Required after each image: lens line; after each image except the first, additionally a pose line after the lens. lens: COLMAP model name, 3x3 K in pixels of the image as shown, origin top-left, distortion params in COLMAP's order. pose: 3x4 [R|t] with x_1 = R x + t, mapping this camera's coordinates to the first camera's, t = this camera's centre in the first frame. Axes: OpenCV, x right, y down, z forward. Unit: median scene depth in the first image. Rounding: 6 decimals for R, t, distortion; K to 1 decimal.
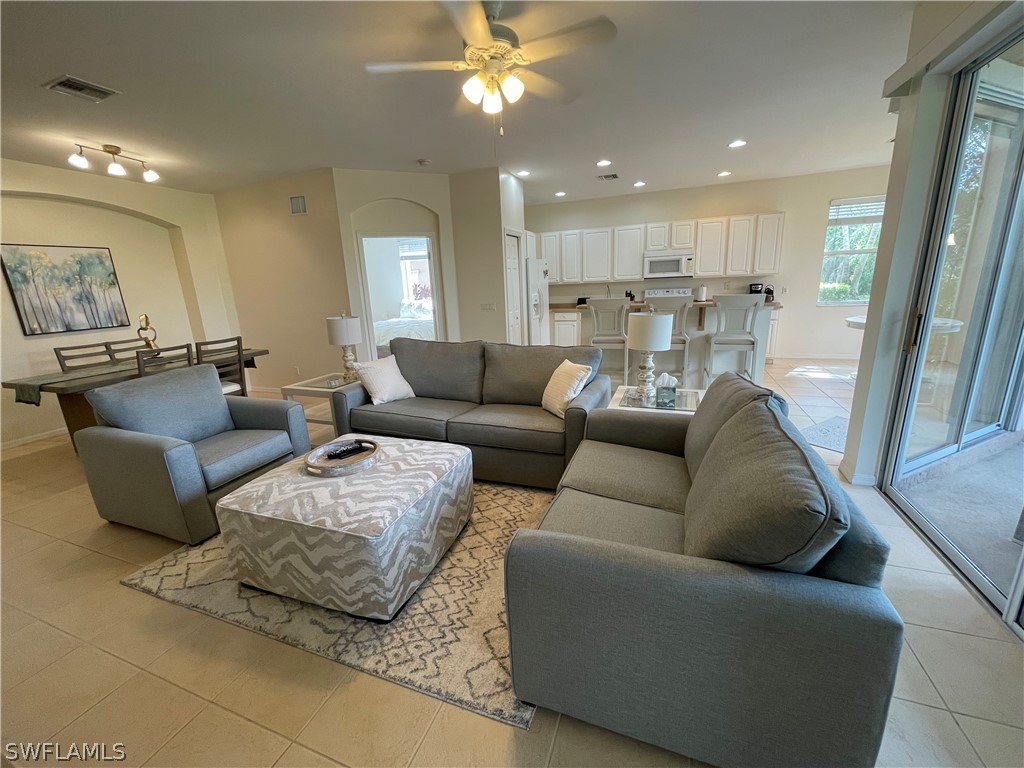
lens RADIAL K [[415.2, 0, 512.0], [0, 415.2, 384.0], [0, 0, 1]] dist [-0.002999, -0.000569]
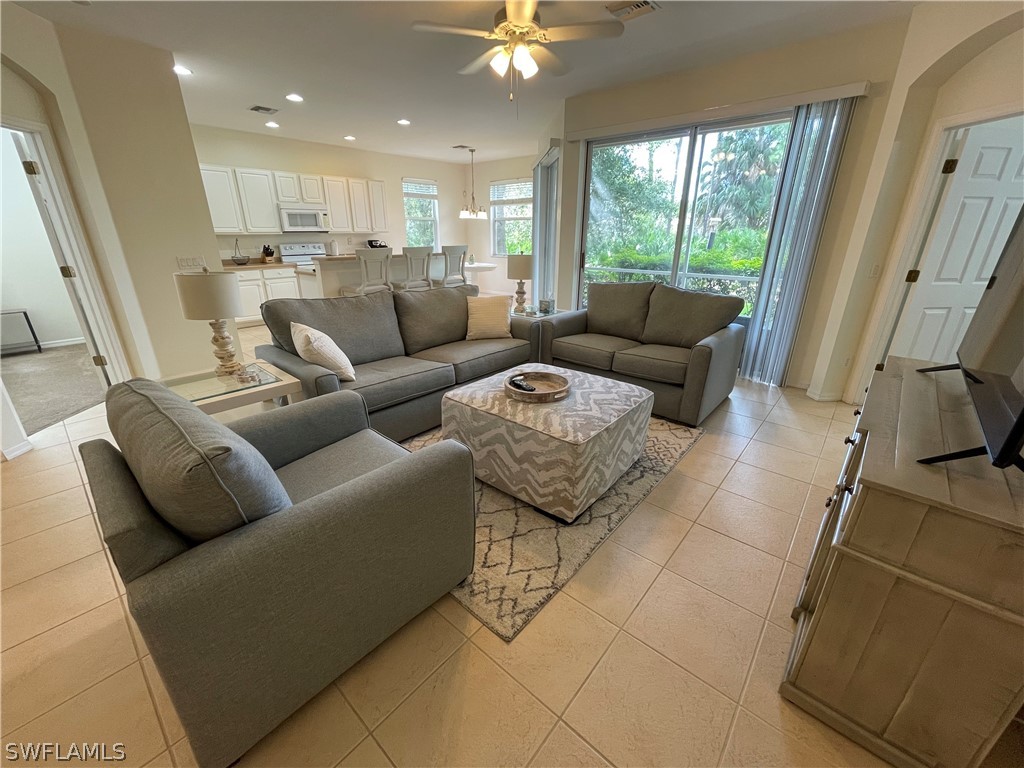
lens RADIAL K [[415.2, 0, 512.0], [0, 415.2, 384.0], [0, 0, 1]] dist [-0.002999, -0.000569]
pose [[0.339176, -0.283240, 0.897070, -0.663824], [0.210279, 0.952295, 0.221172, -0.038536], [-0.916920, 0.113619, 0.382555, 0.311854]]
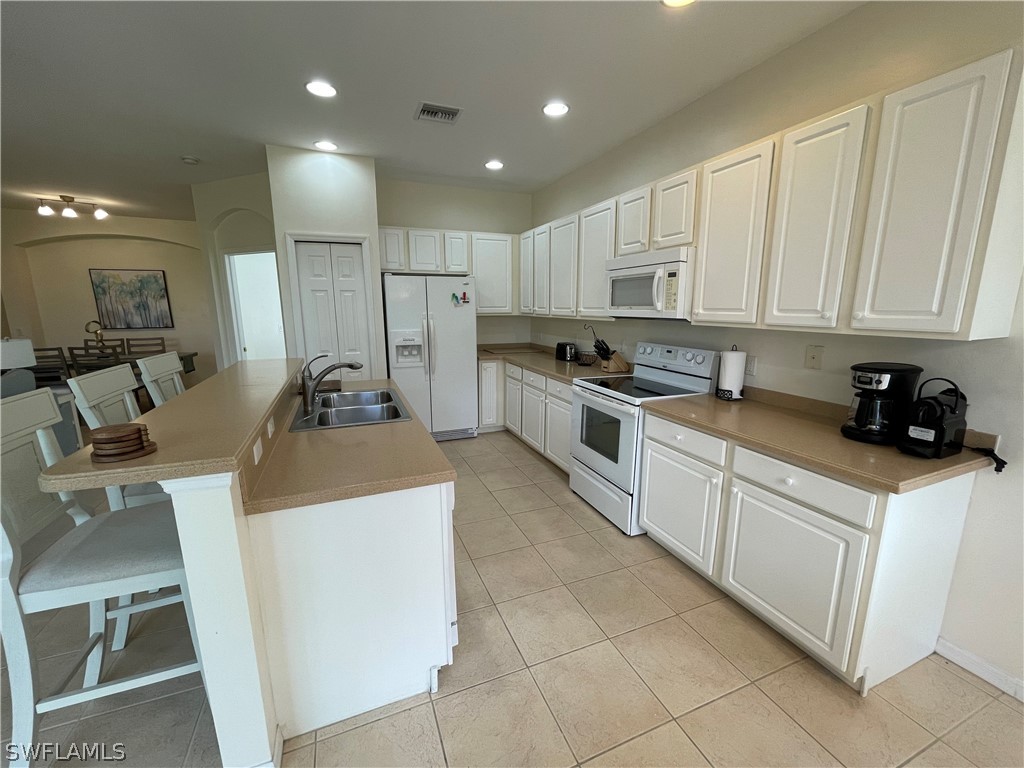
lens RADIAL K [[415.2, 0, 512.0], [0, 415.2, 384.0], [0, 0, 1]] dist [-0.002999, -0.000569]
pose [[0.683733, 0.179484, -0.707316, 0.870514], [-0.202109, 0.977939, 0.052785, -0.276542], [0.701186, 0.106865, 0.704924, 0.916558]]
